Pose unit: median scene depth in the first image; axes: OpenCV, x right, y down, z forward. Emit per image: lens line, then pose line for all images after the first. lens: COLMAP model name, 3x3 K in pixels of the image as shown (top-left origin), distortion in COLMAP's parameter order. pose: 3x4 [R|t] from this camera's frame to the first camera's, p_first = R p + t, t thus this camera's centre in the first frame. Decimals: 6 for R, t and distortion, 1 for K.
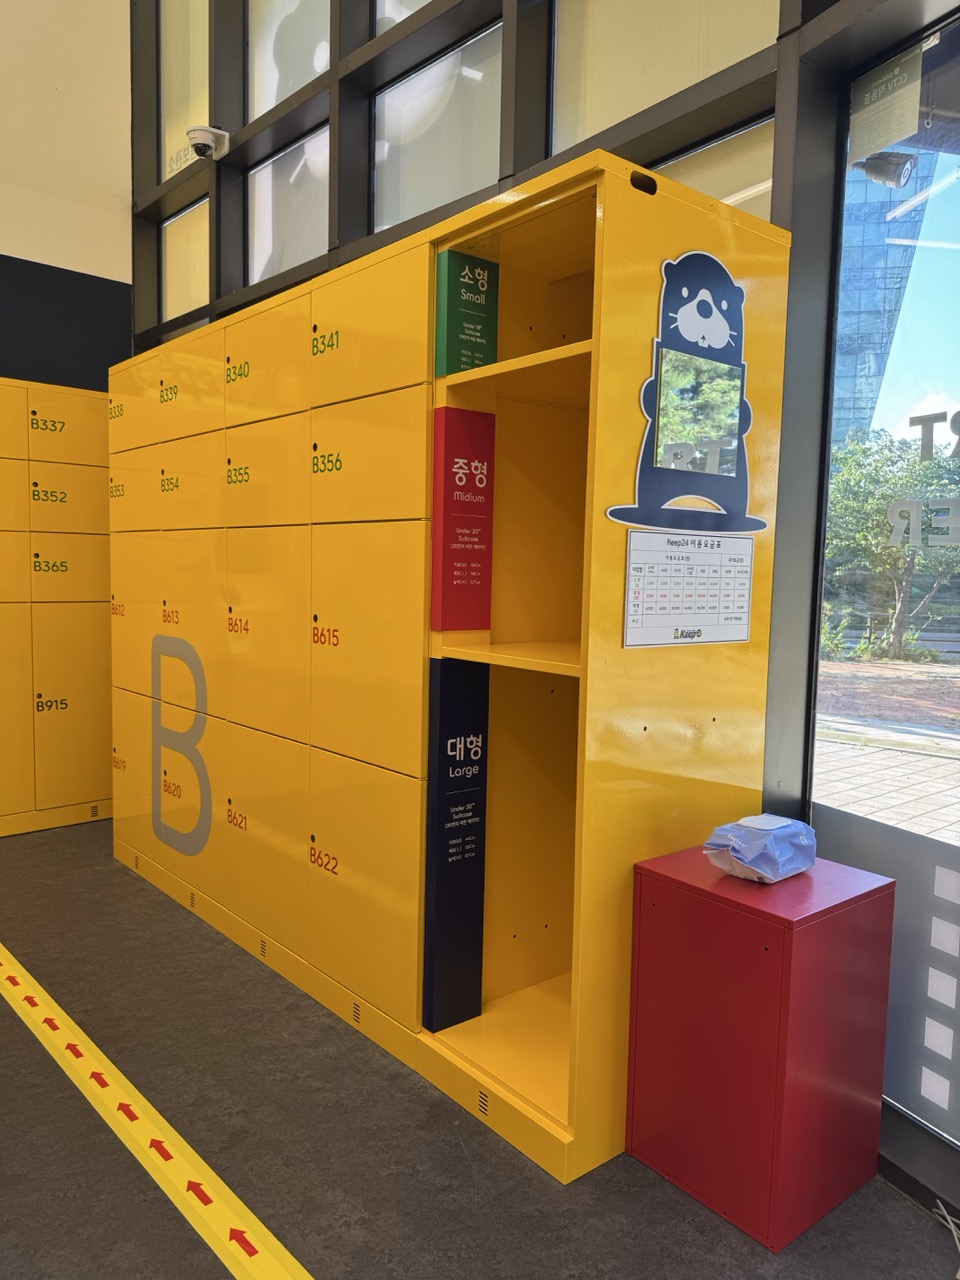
lens RADIAL K [[897.8, 0, 480.0], [0, 897.8, 640.0], [0, 0, 1]] dist [0.184519, -0.409161]
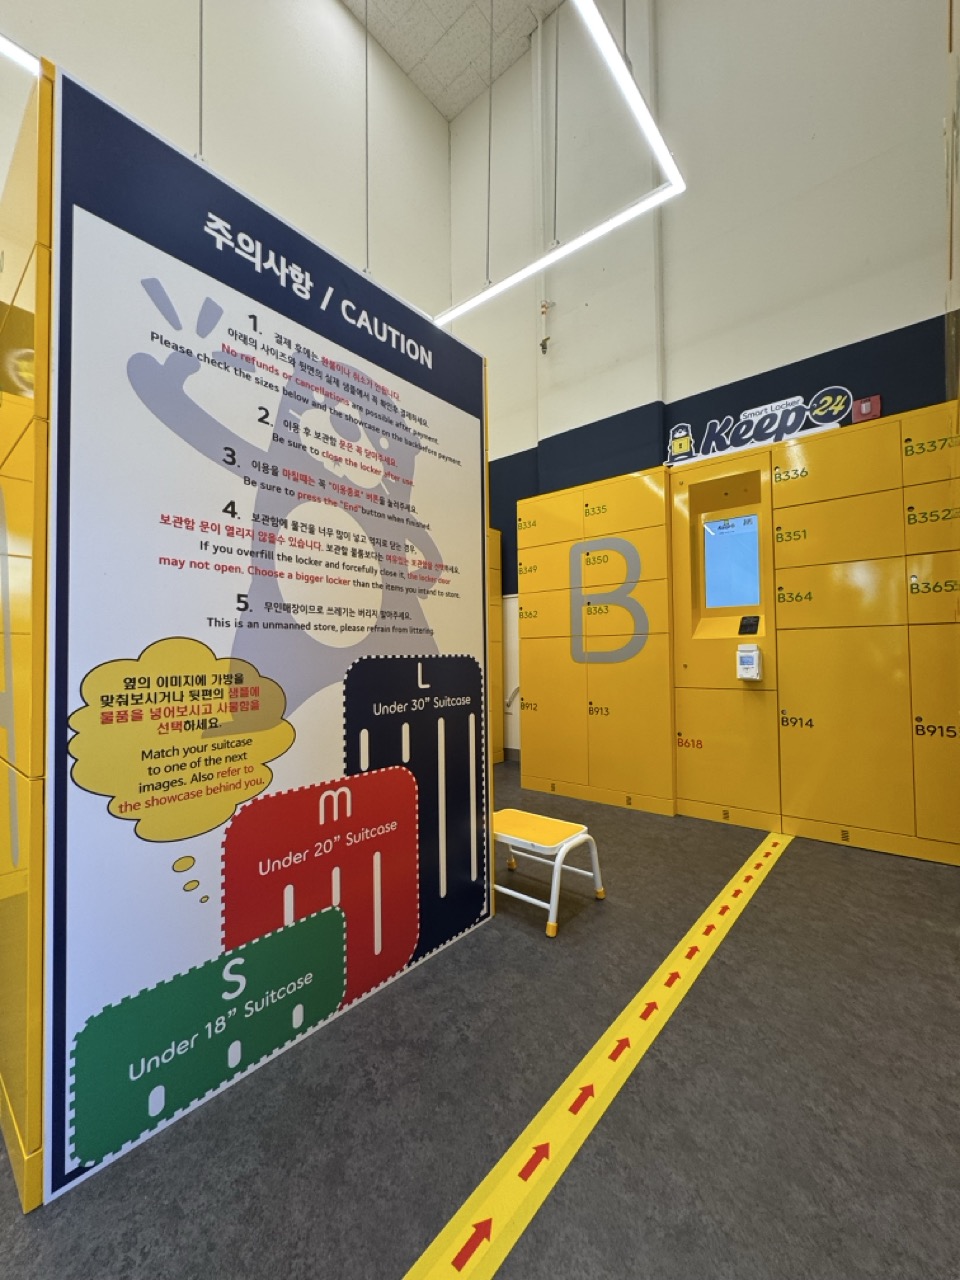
lens RADIAL K [[512.1, 0, 487.3], [0, 512.1, 638.2], [0, 0, 1]] dist [-0.002840, 0.000184]
pose [[0.119558, -0.055189, -0.991292, 0.013122], [-0.068927, 0.995583, -0.063741, 0.041545], [0.990432, 0.075948, 0.115226, 0.473079]]
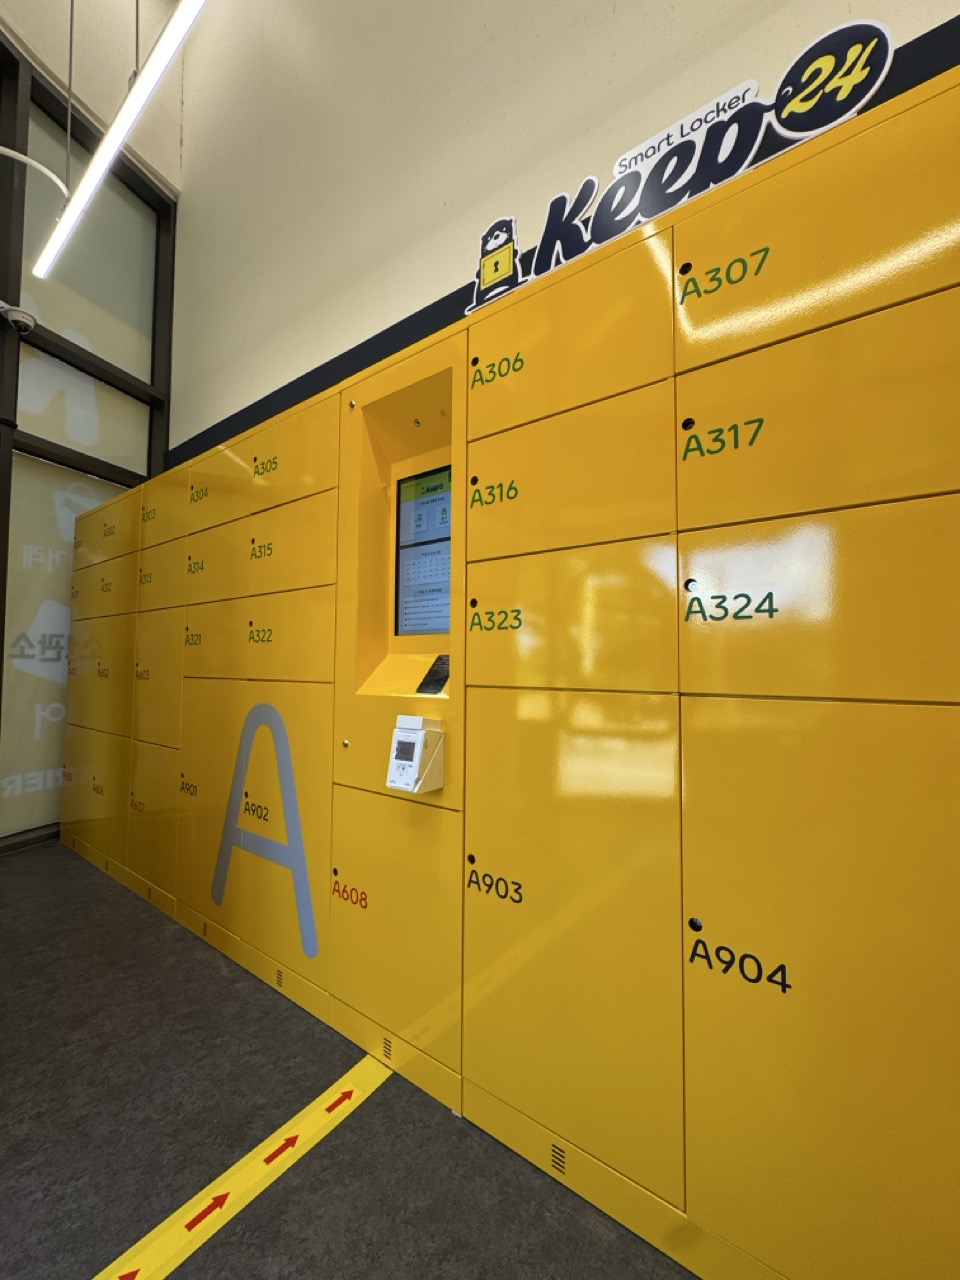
lens RADIAL K [[512.1, 0, 487.3], [0, 512.1, 638.2], [0, 0, 1]] dist [-0.002840, 0.000184]
pose [[0.176541, -0.075880, -0.981364, -0.361021], [-0.081772, 0.992447, -0.091447, -0.029357], [0.980891, 0.096392, 0.169003, 0.772967]]
